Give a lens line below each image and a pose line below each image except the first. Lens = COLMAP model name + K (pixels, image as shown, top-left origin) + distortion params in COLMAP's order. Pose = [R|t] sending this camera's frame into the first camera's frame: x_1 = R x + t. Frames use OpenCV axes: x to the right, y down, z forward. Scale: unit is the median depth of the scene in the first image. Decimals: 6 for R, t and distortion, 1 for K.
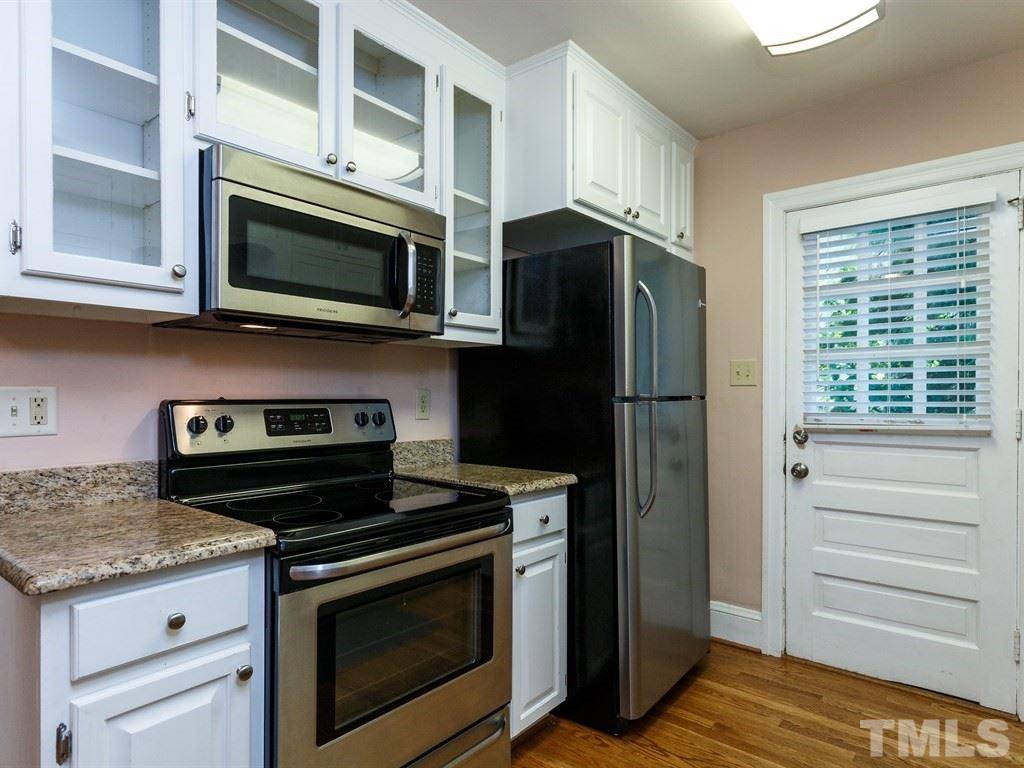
lens RADIAL K [[600.9, 0, 505.2], [0, 600.9, 387.0], [0, 0, 1]] dist [0.000083, 0.003587]
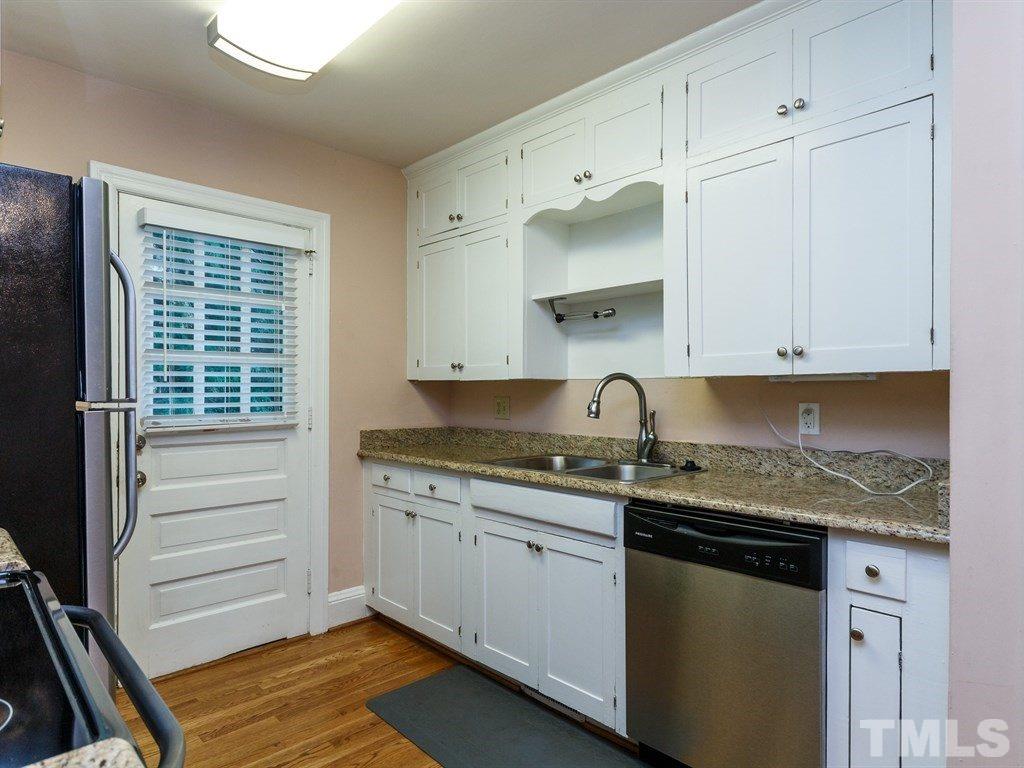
lens RADIAL K [[600.9, 0, 514.3], [0, 600.9, 391.3], [0, 0, 1]] dist [0.000083, 0.003587]
pose [[0.111998, 0.003967, 0.993701, -1.002033], [-0.007486, 0.999967, -0.003149, 0.007066], [-0.993680, -0.007086, 0.112024, 0.894961]]
